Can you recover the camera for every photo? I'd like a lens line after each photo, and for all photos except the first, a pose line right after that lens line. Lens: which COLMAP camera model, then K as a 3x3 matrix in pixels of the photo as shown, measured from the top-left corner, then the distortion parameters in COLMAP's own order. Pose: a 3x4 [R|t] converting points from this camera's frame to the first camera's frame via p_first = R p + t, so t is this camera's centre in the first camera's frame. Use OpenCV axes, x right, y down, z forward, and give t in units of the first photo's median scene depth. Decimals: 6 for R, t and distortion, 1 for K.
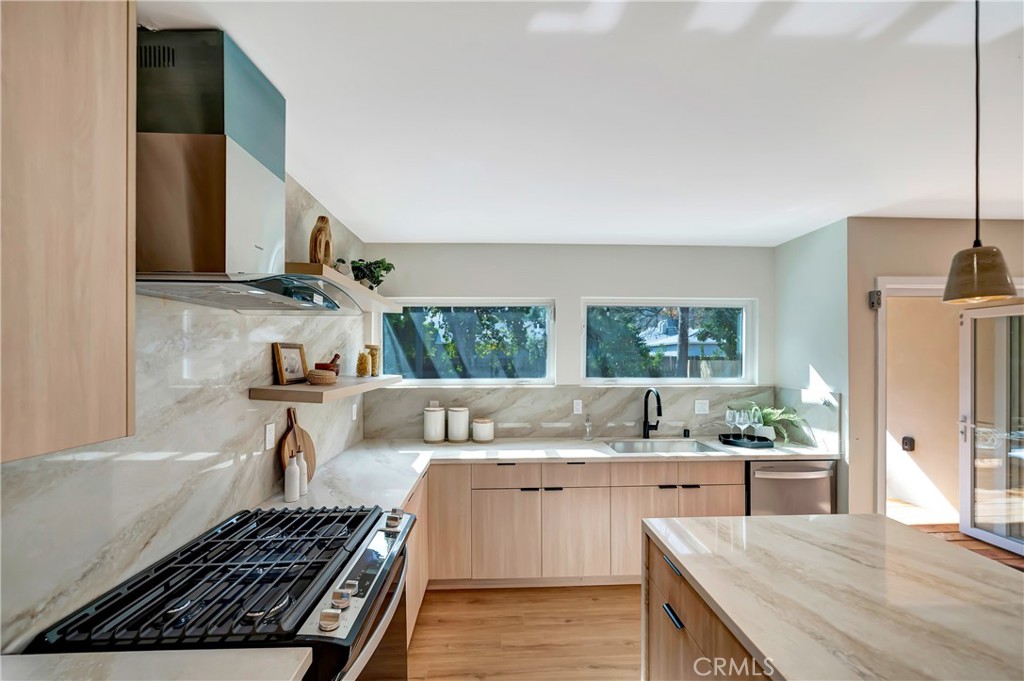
lens RADIAL K [[390.2, 0, 511.3], [0, 390.2, 358.4], [0, 0, 1]] dist [0.000286, -0.000003]
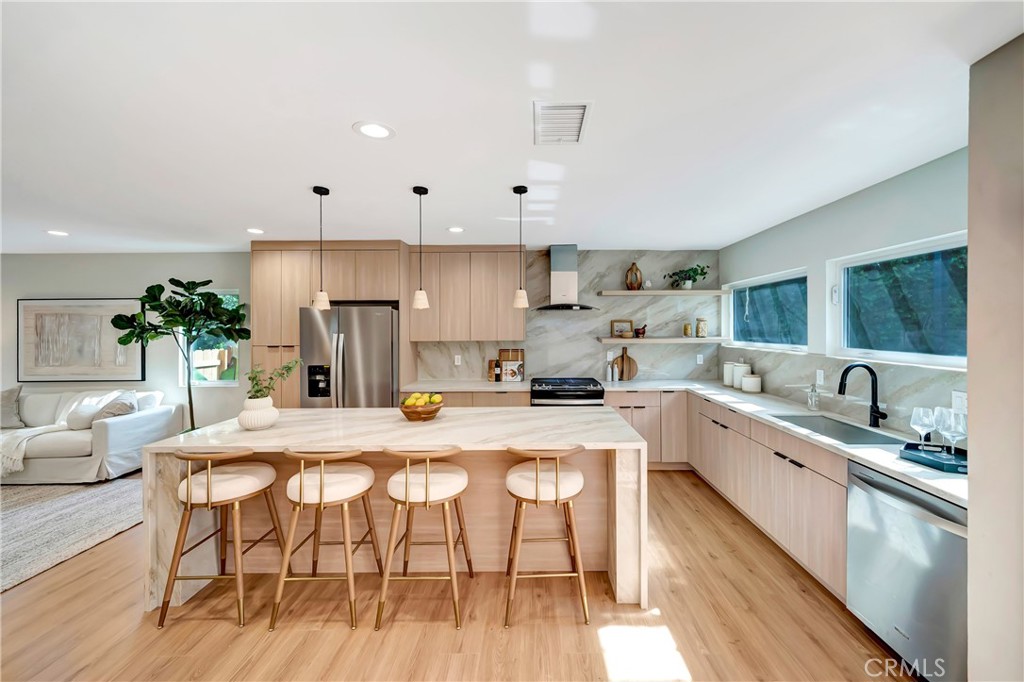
lens RADIAL K [[393.0, 0, 530.3], [0, 393.0, 325.3], [0, 0, 1]] dist [0.000177, -0.000055]
pose [[-0.038711, -0.000414, -0.999250, 1.220984], [0.002960, 0.999995, -0.000529, -0.005017], [0.999246, -0.002978, -0.038709, 0.340555]]
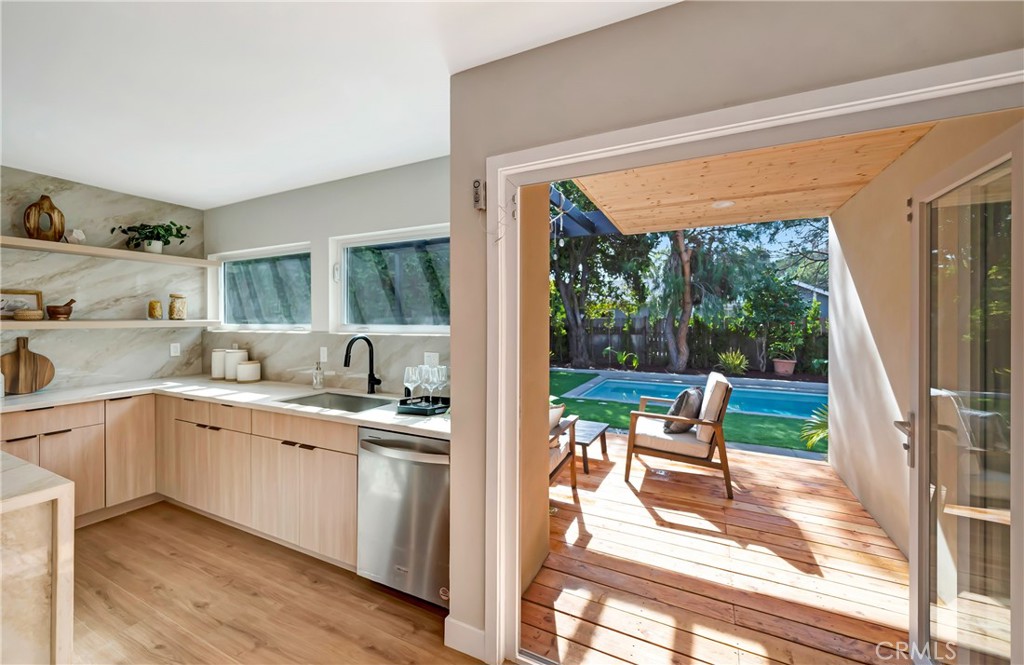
lens RADIAL K [[401.7, 0, 511.1], [0, 401.7, 324.3], [0, 0, 1]] dist [0.000308, -0.000260]
pose [[0.879525, 0.006202, -0.475812, 1.082850], [-0.003380, 0.999971, 0.006785, 0.045018], [0.475840, -0.004359, 0.879521, 0.377181]]
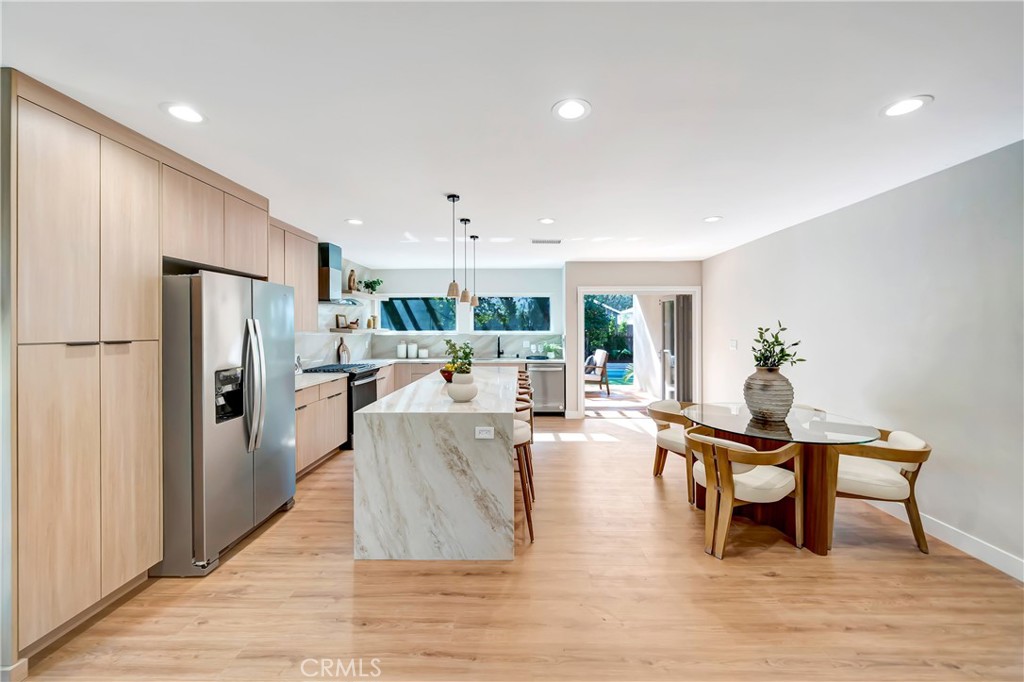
lens RADIAL K [[381.8, 0, 516.4], [0, 381.8, 329.1], [0, 0, 1]] dist [-0.000498, -0.000102]
pose [[0.998451, -0.000307, -0.055636, 0.585449], [0.000363, 0.999999, 0.000999, 0.043296], [0.055636, -0.001017, 0.998451, -1.159041]]
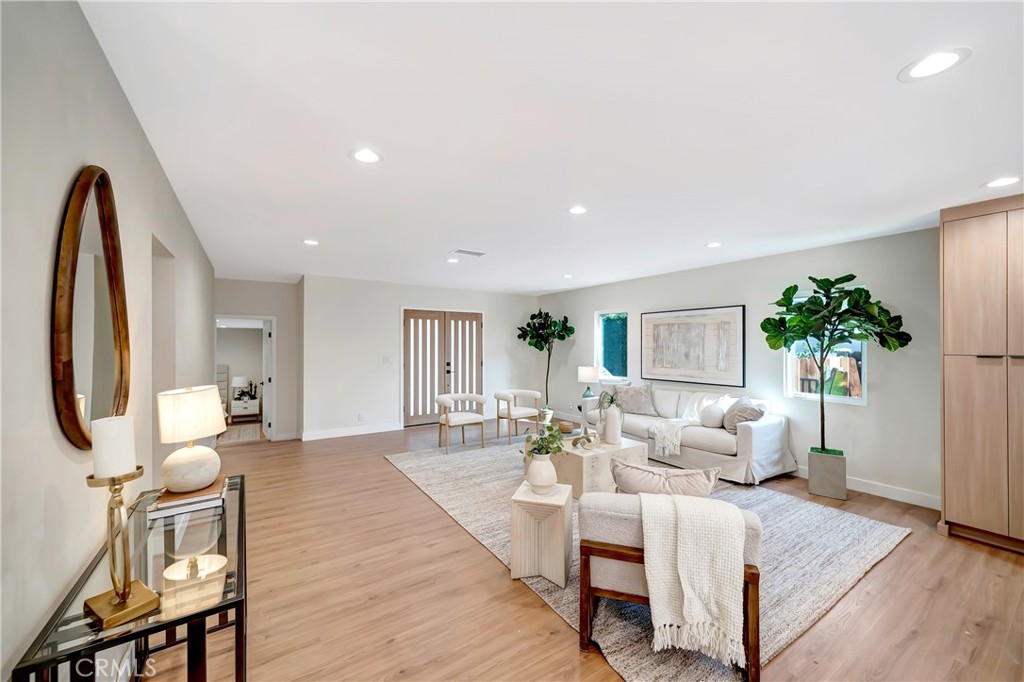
lens RADIAL K [[392.9, 0, 512.0], [0, 392.9, 341.0], [0, 0, 1]] dist [0.001036, 0.000093]
pose [[-0.852363, -0.007502, -0.522897, 1.332148], [-0.003982, 0.999961, -0.007857, 0.041580], [0.522935, -0.004615, -0.852360, -0.410673]]
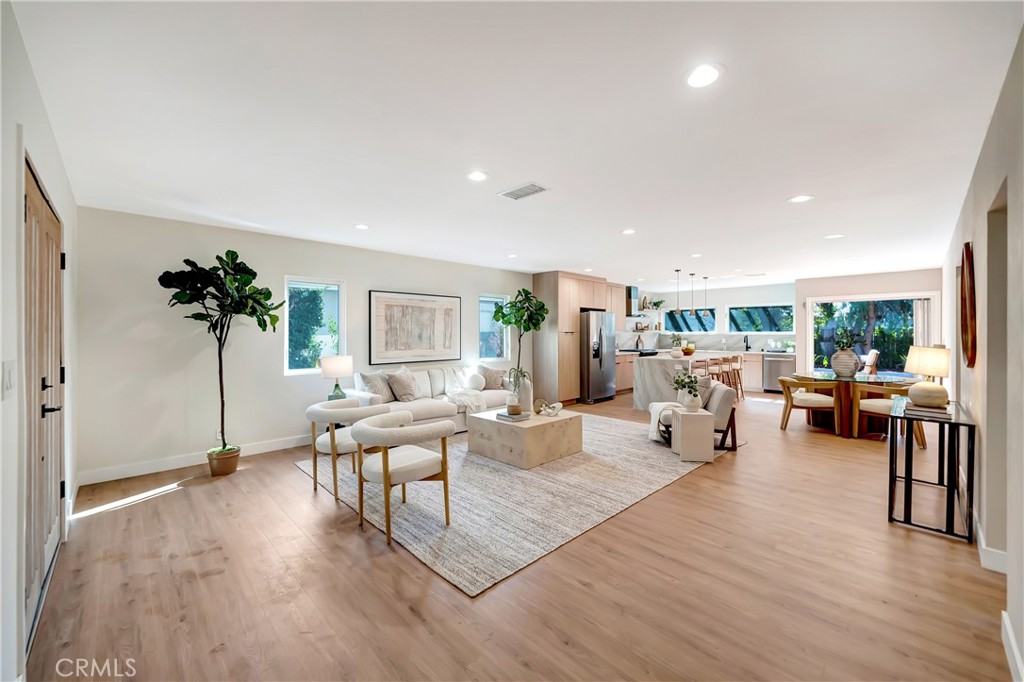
lens RADIAL K [[397.7, 0, 514.3], [0, 397.7, 331.0], [0, 0, 1]] dist [-0.000794, -0.000049]
pose [[0.670906, -0.003038, -0.741536, 1.466460], [-0.001811, 0.999982, -0.005736, 0.072882], [0.741540, 0.005191, 0.670888, -2.473769]]
